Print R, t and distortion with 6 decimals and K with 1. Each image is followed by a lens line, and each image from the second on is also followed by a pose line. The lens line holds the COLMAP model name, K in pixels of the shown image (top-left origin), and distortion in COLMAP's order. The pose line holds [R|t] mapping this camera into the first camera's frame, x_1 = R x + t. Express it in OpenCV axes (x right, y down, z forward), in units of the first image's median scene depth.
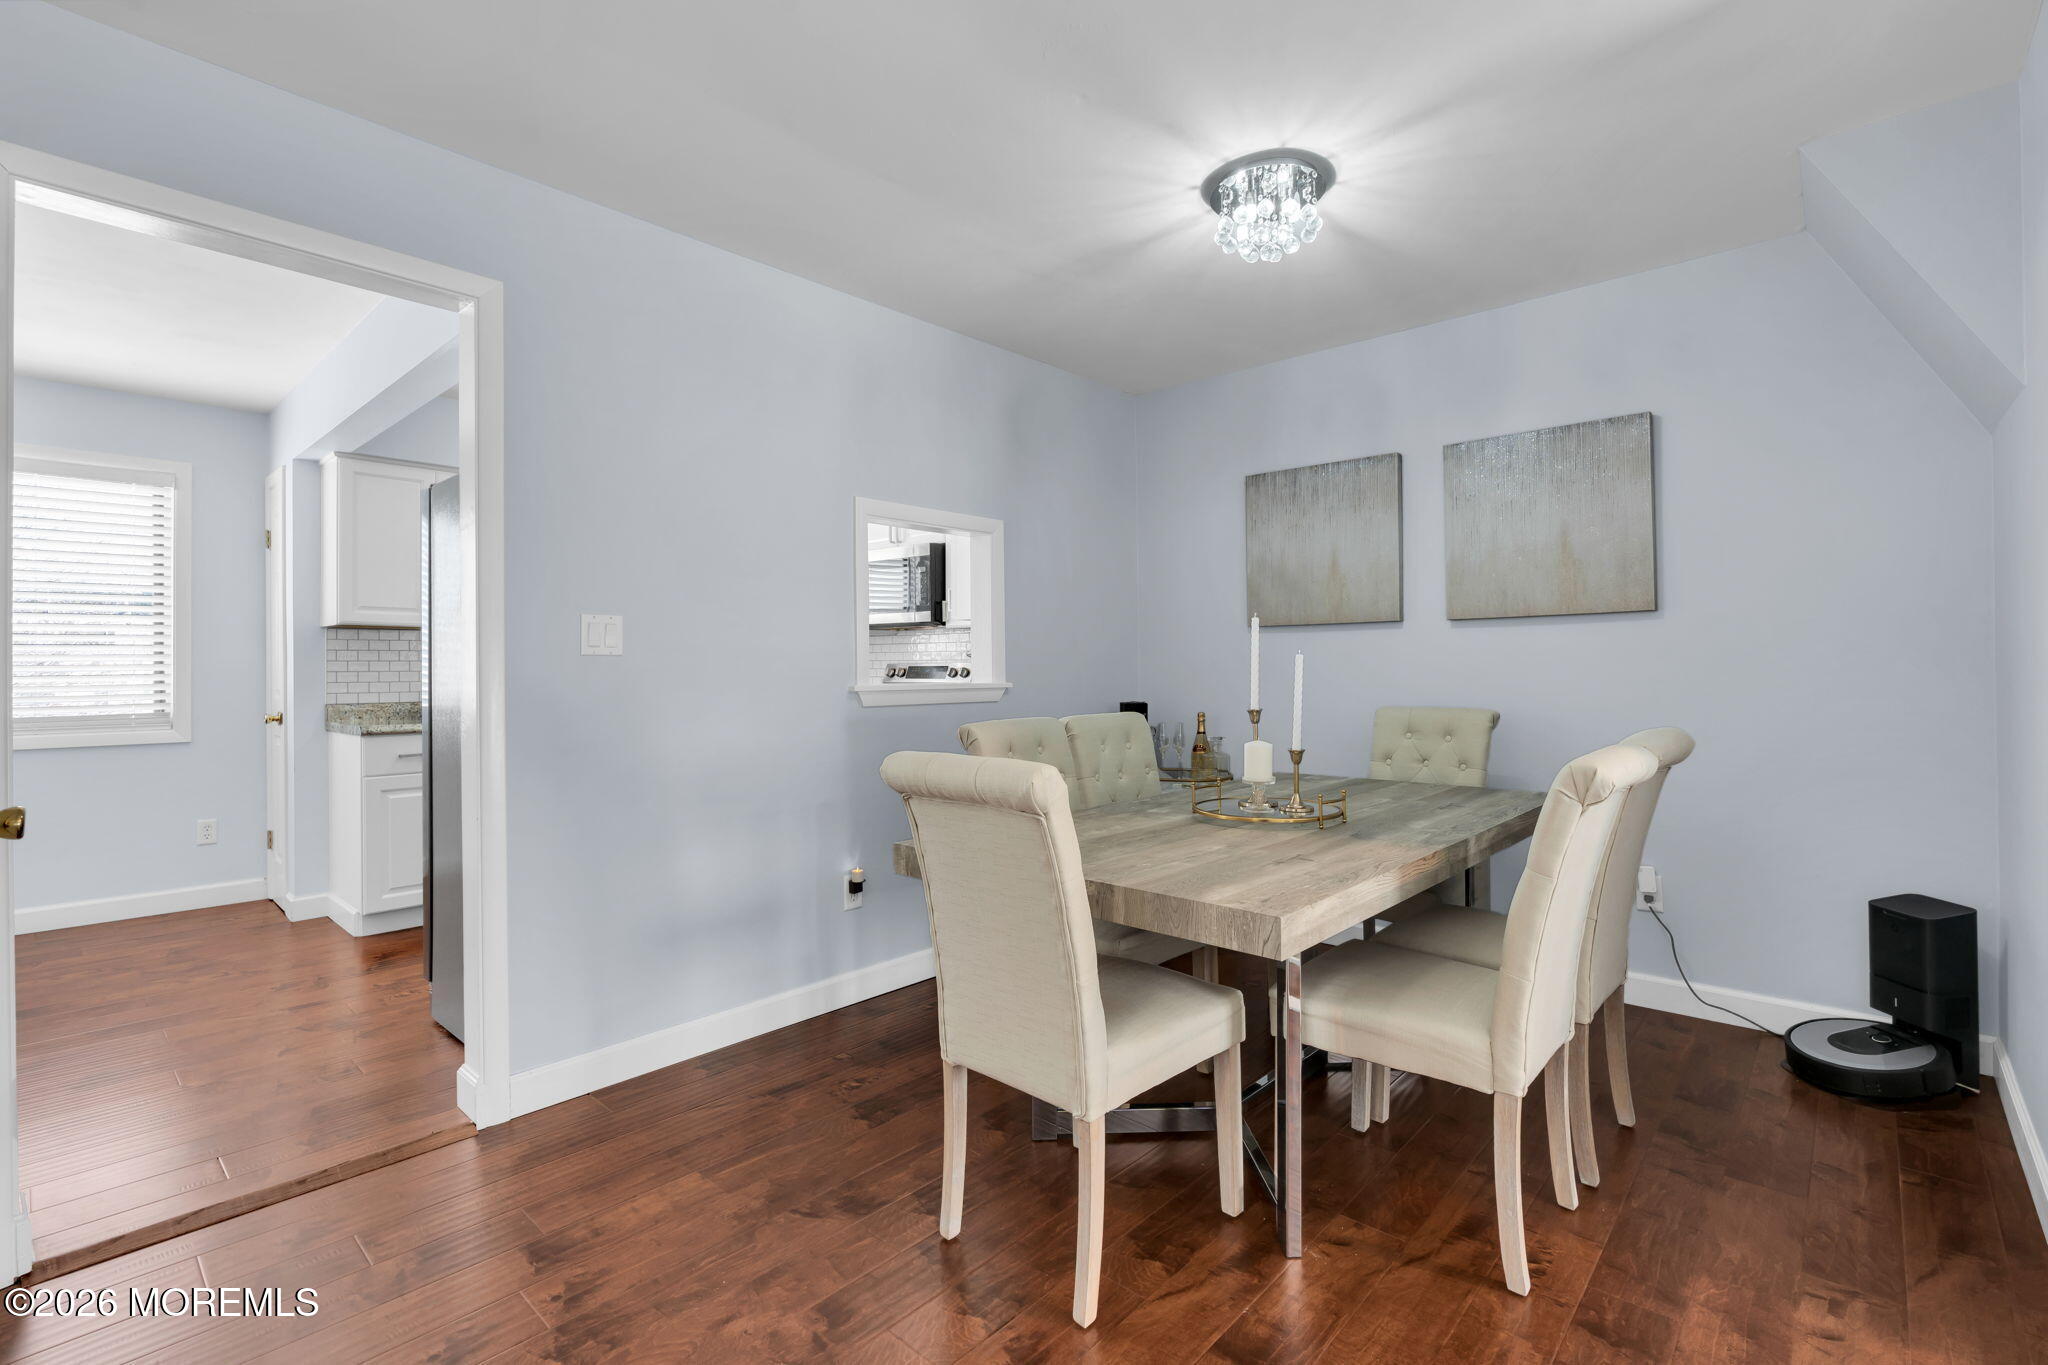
lens RADIAL K [[937.6, 0, 1025.7], [0, 937.6, 664.0], [0, 0, 1]] dist [-0.002800, -0.000495]
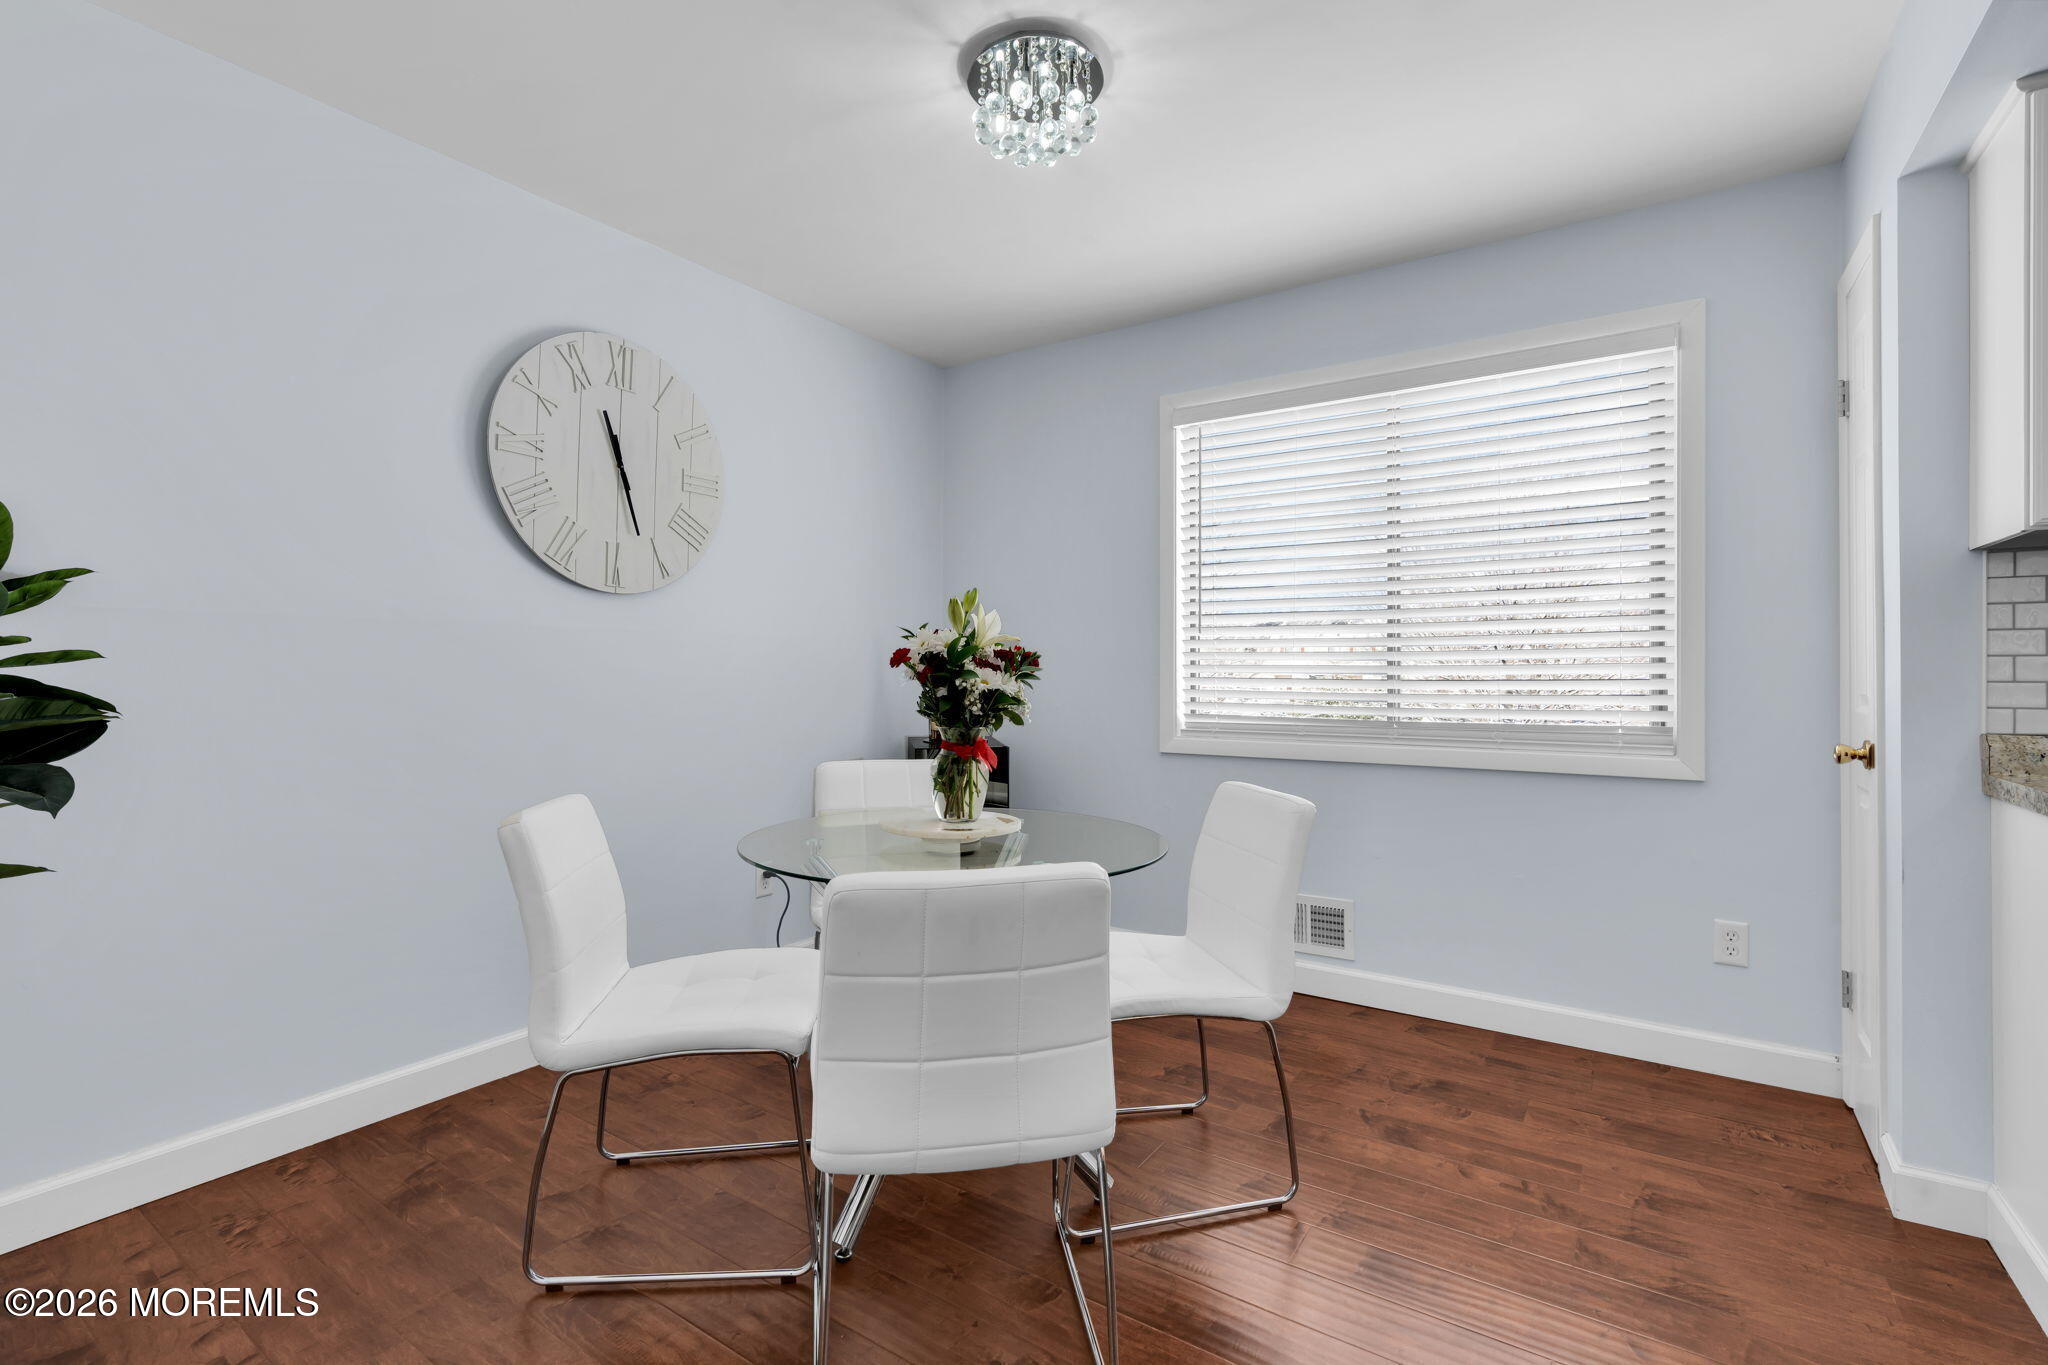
lens RADIAL K [[914.3, 0, 1019.5], [0, 914.3, 675.4], [0, 0, 1]] dist [-0.011677, 0.004024]
pose [[0.143057, 0.007981, -0.989682, -0.402696], [0.008324, 0.999922, 0.009267, 0.009717], [0.989679, -0.009564, 0.142979, 0.507720]]
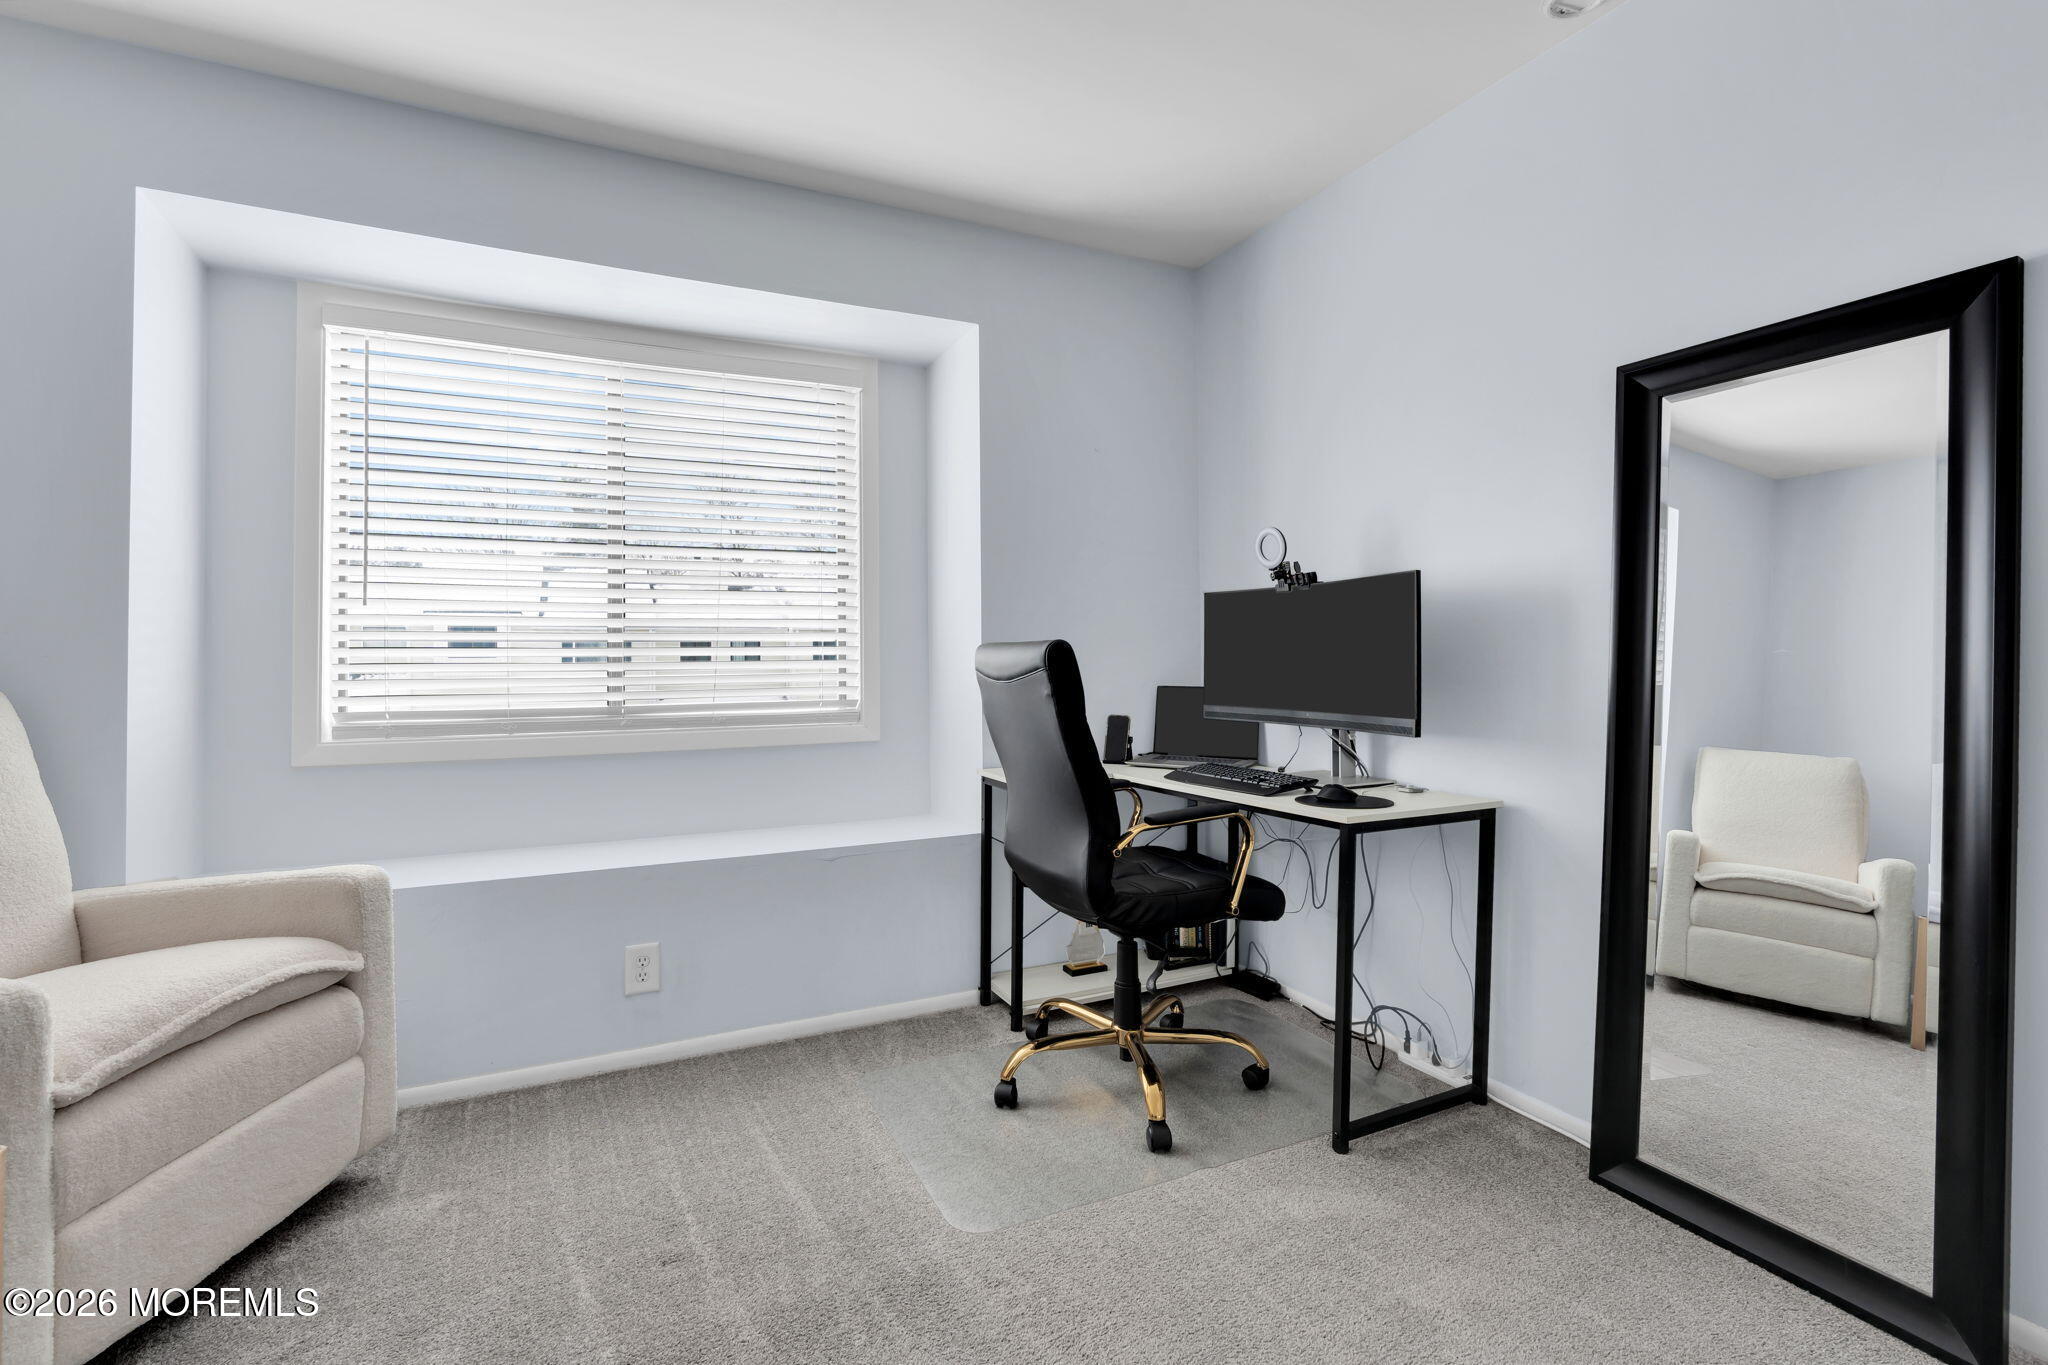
lens RADIAL K [[914.3, 0, 1019.5], [0, 914.3, 675.4], [0, 0, 1]] dist [-0.011677, 0.004024]
pose [[0.926000, 0.007725, -0.377446, -0.526283], [0.005553, 0.999404, 0.034077, 0.009301], [0.377484, -0.033651, 0.925405, 0.385302]]
